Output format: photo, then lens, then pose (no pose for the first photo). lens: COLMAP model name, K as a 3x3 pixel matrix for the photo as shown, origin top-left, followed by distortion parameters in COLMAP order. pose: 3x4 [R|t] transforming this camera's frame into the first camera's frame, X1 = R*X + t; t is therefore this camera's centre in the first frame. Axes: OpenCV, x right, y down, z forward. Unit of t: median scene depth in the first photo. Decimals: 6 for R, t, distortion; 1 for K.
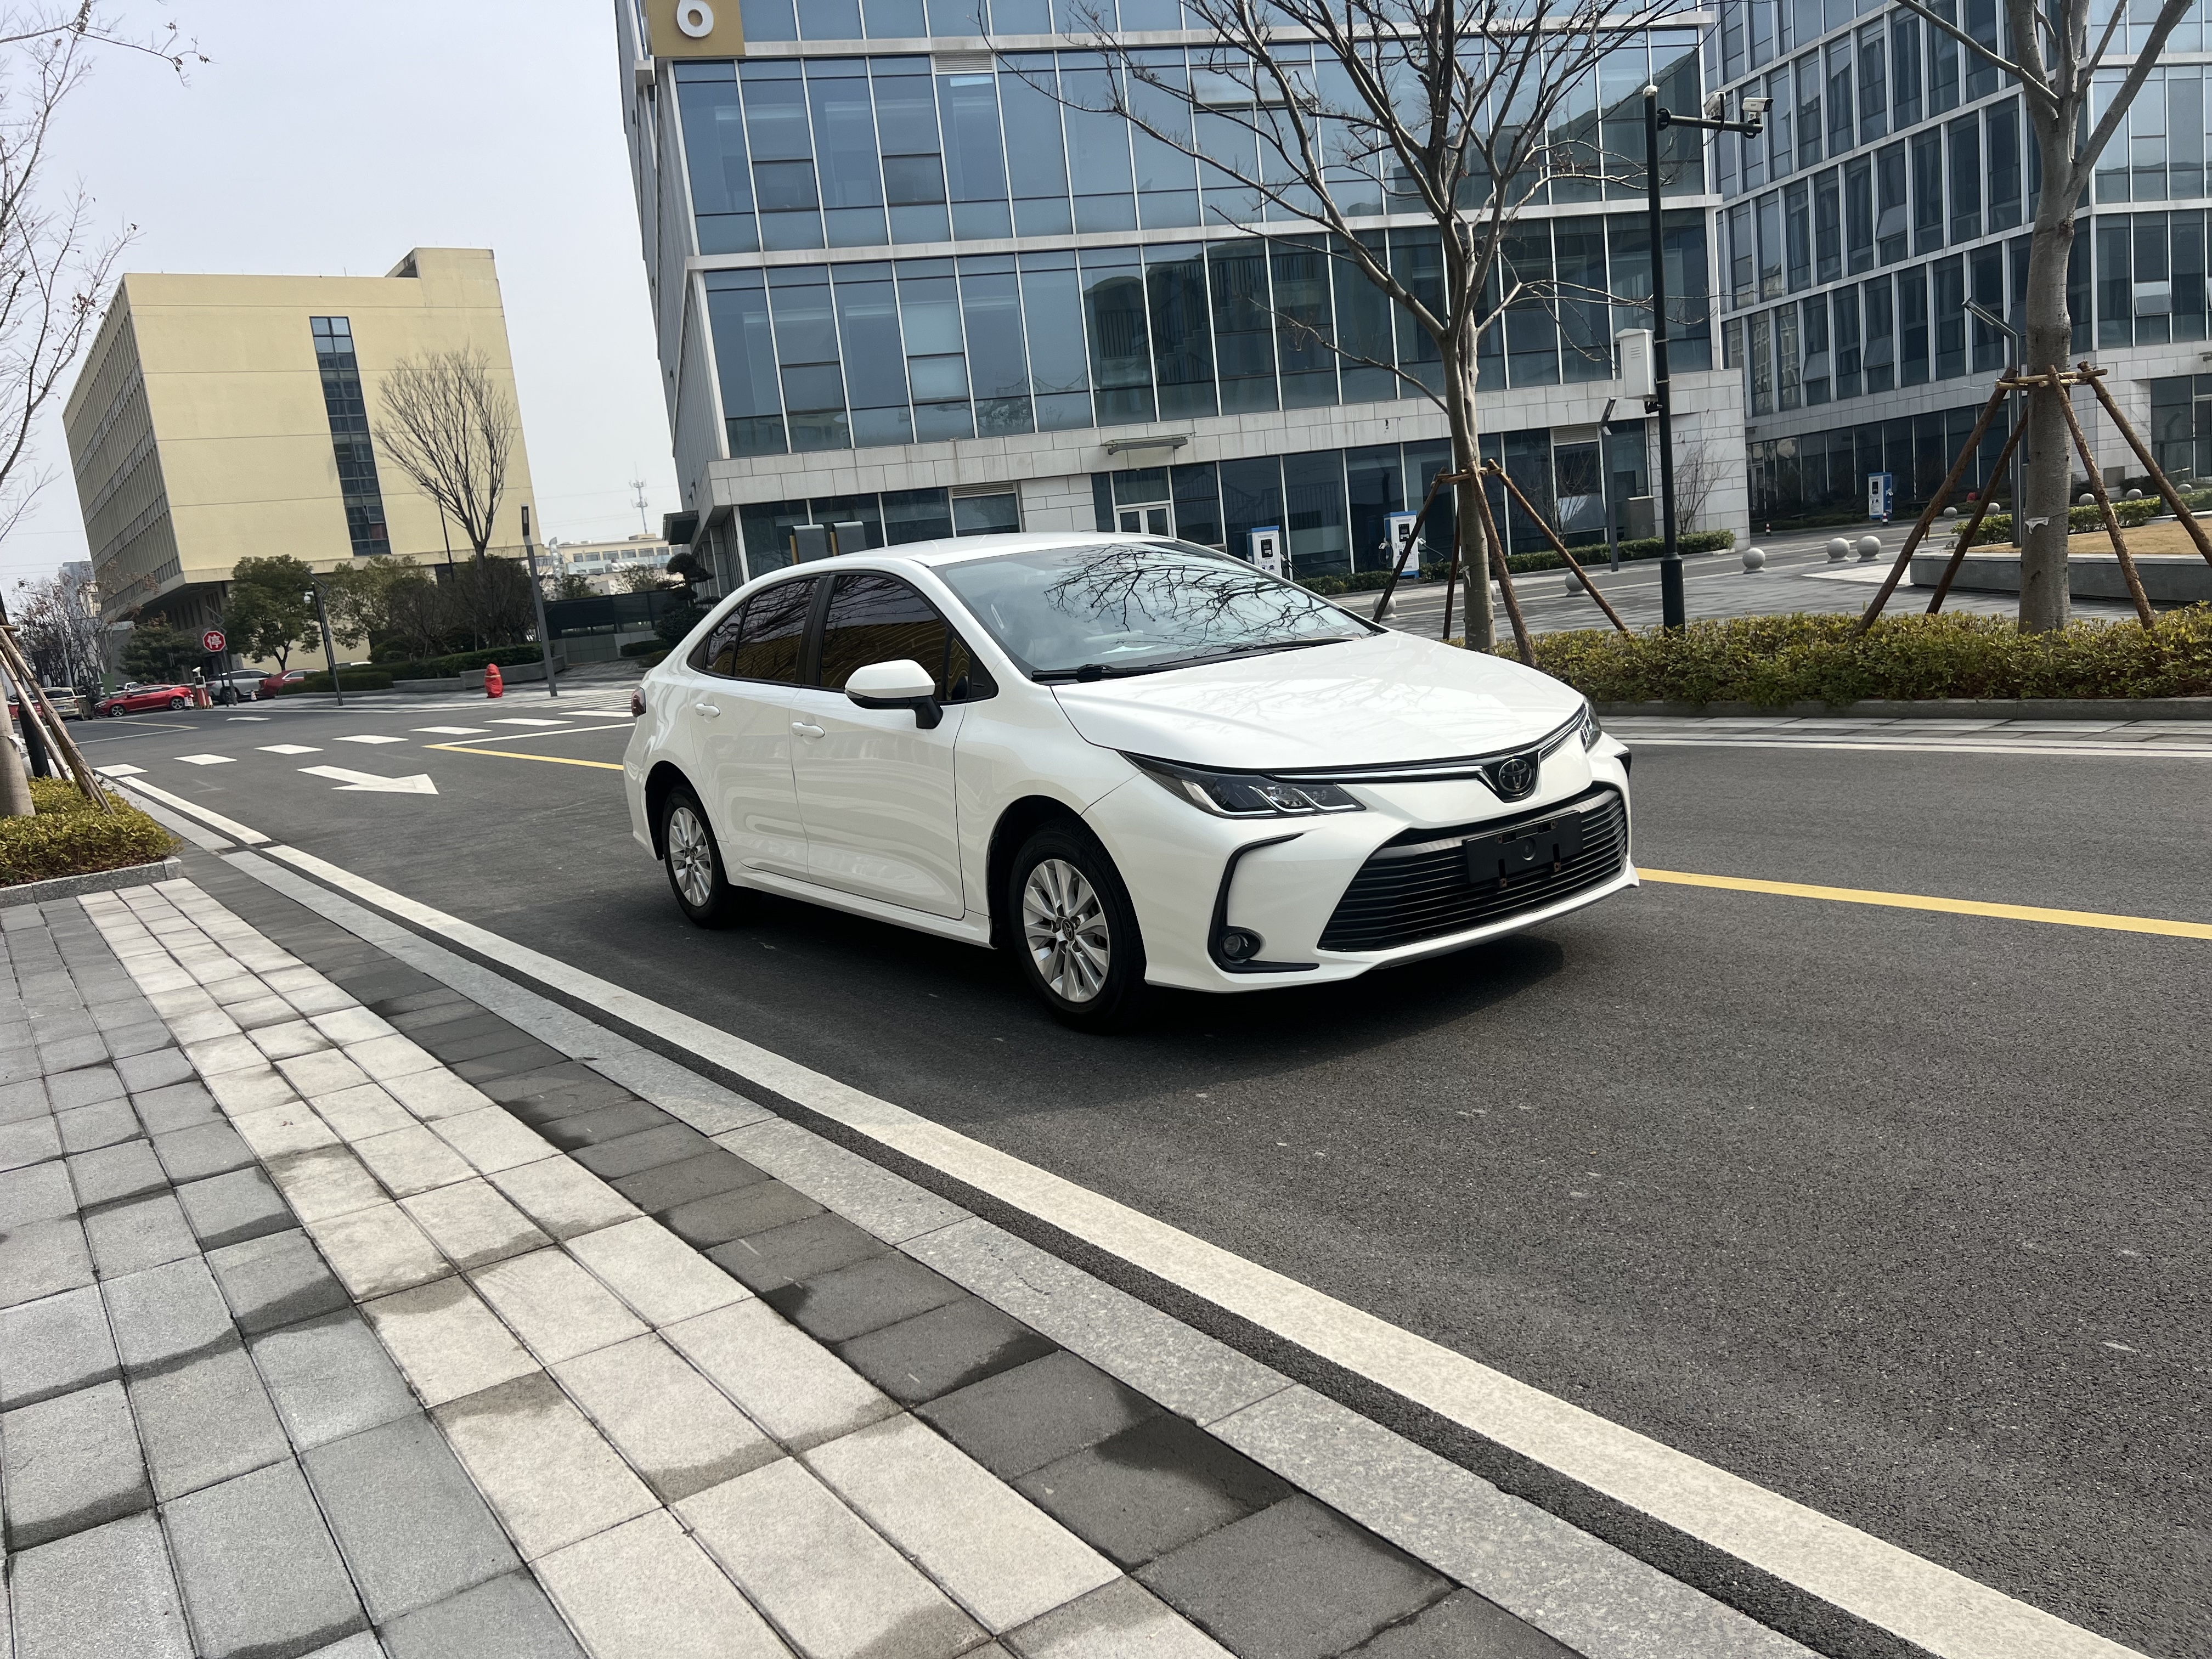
lens RADIAL K [[1642.0, 0, 1096.5], [0, 1642.0, 849.6], [0, 0, 1]] dist [0.051775, -0.075793]
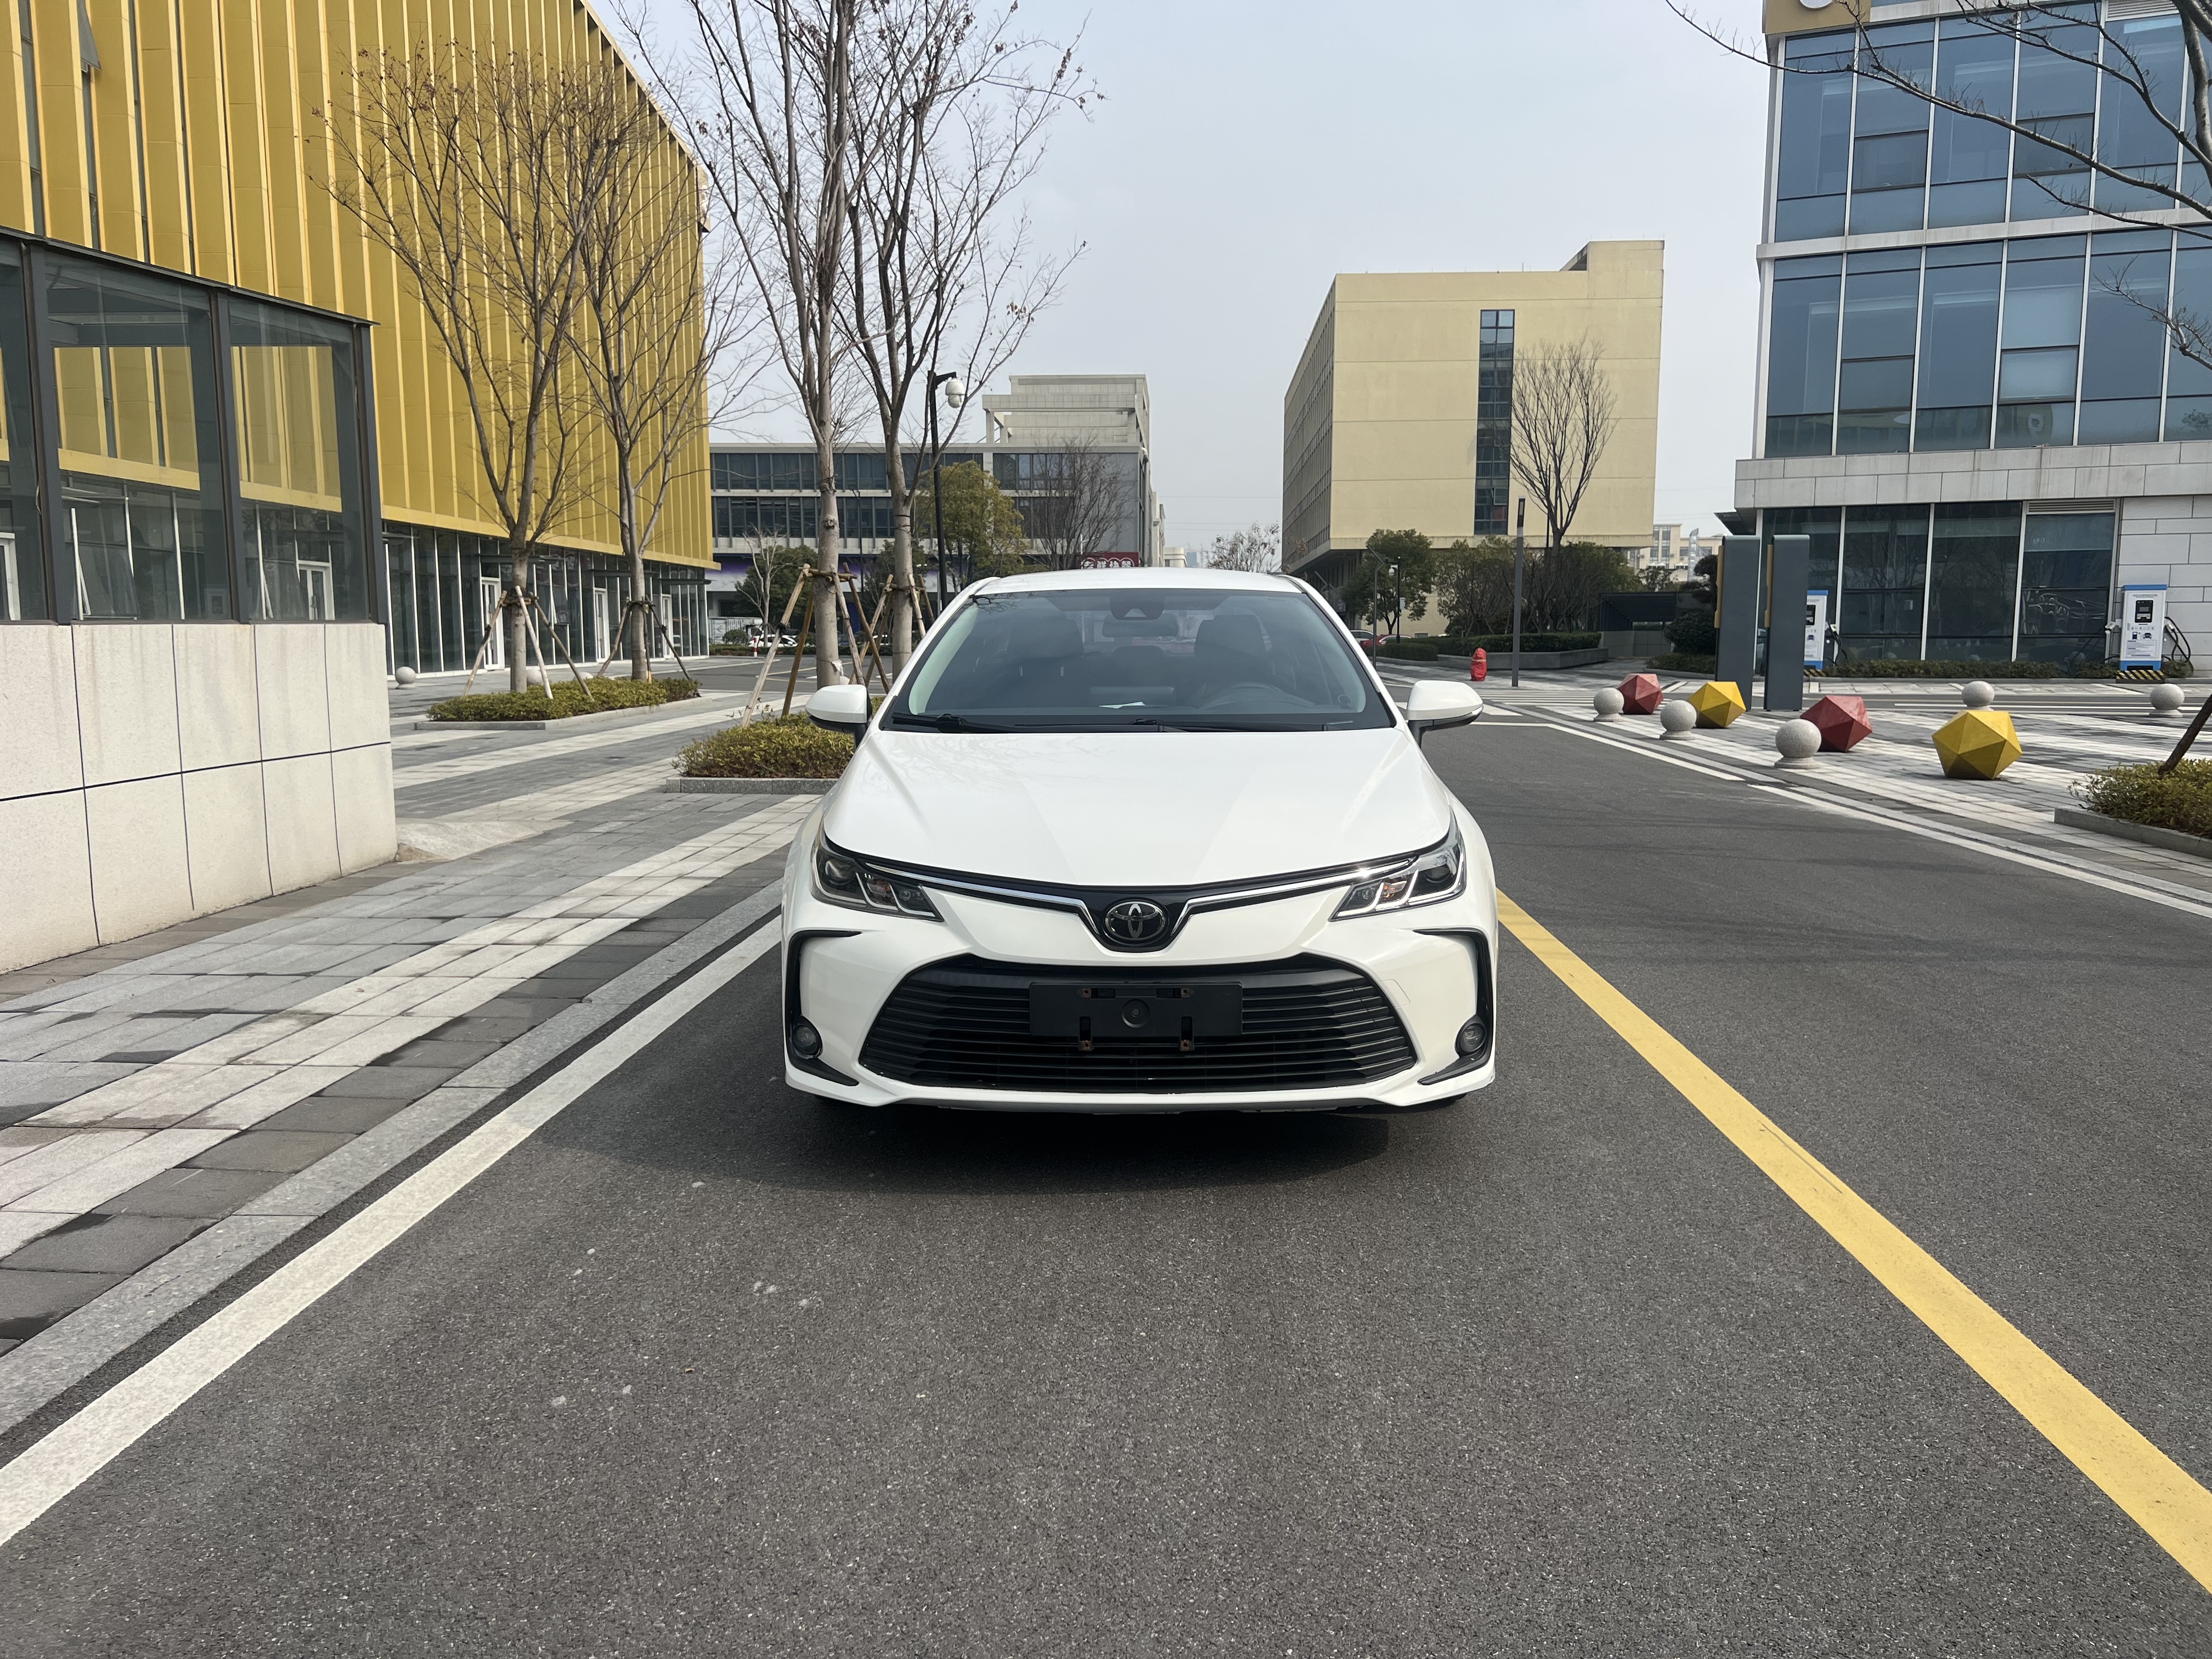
lens RADIAL K [[1646.1, 0, 1106.0], [0, 1646.1, 829.5], [0, 0, 1]] dist [0.053801, -0.058326]
pose [[0.789106, 0.176794, -0.588265, 0.291745], [-0.180268, 0.982169, 0.053361, -0.053269], [0.587209, 0.063938, 0.806906, 0.138725]]
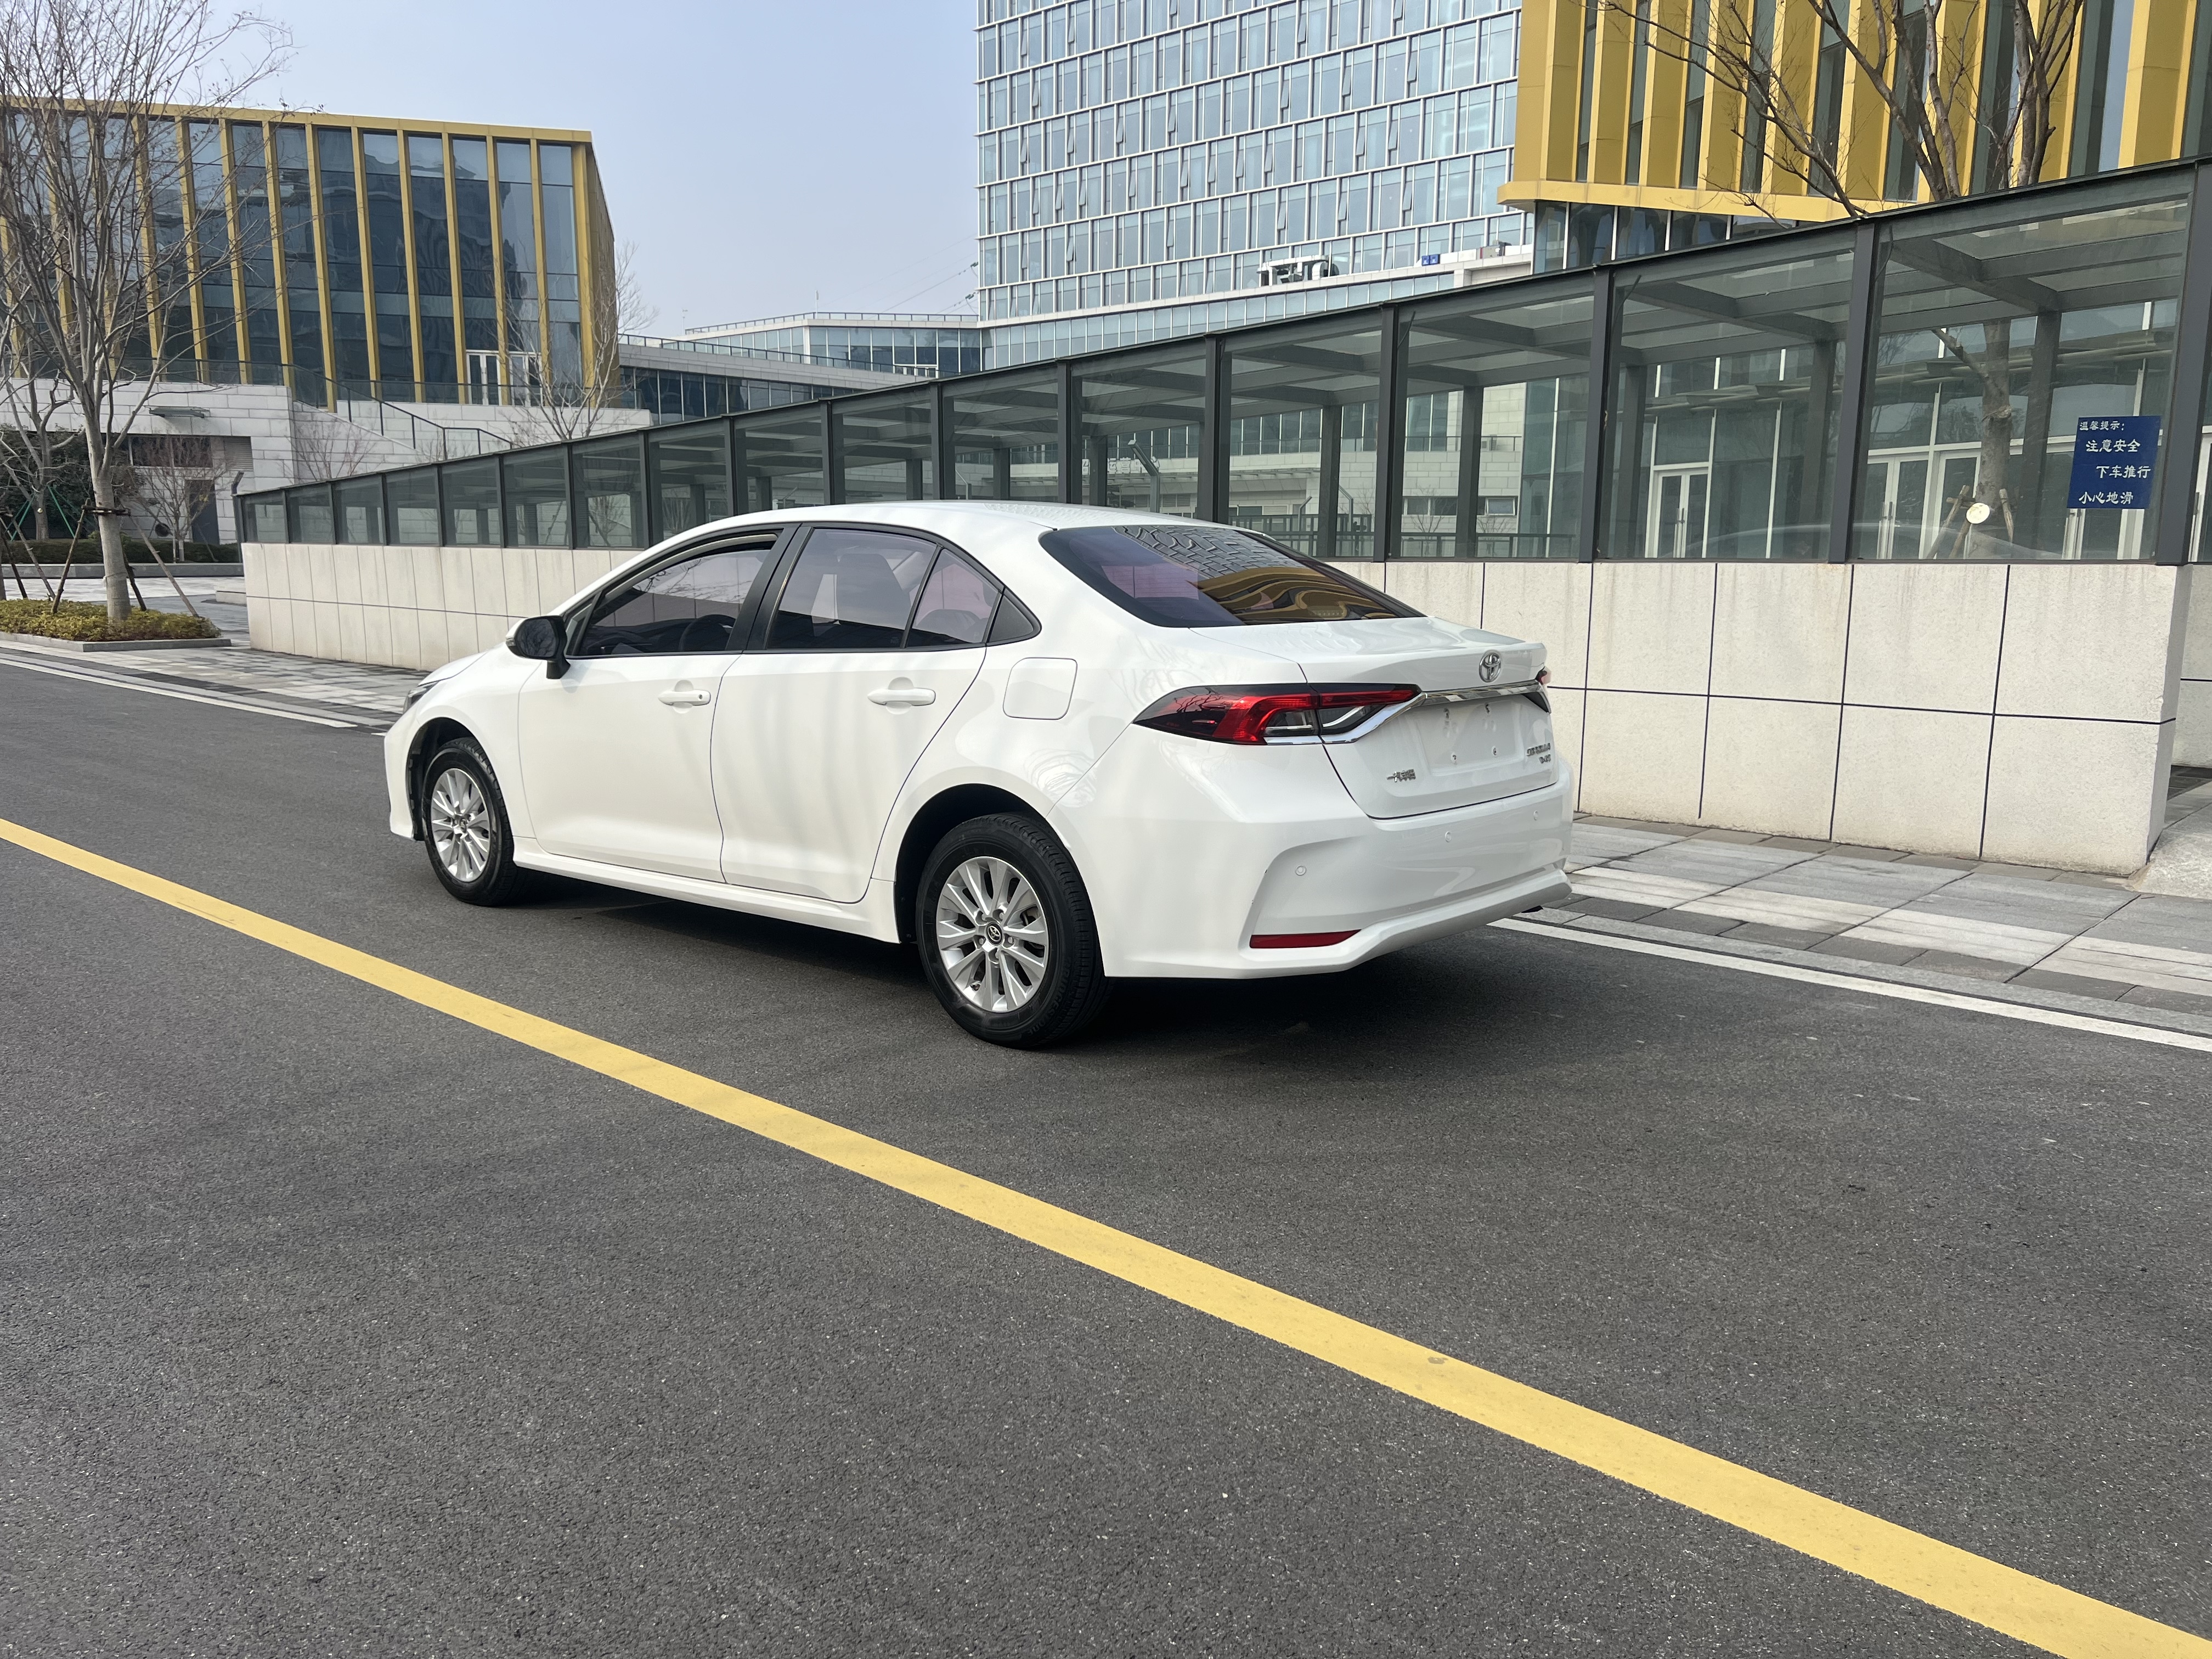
lens RADIAL K [[1646.1, 0, 1106.0], [0, 1646.1, 829.5], [0, 0, 1]] dist [0.053801, -0.058326]
pose [[-0.971134, 0.133431, -0.197722, 0.016087], [0.059994, 0.938894, 0.338937, -0.187949], [0.230865, 0.317291, -0.919798, 1.117464]]
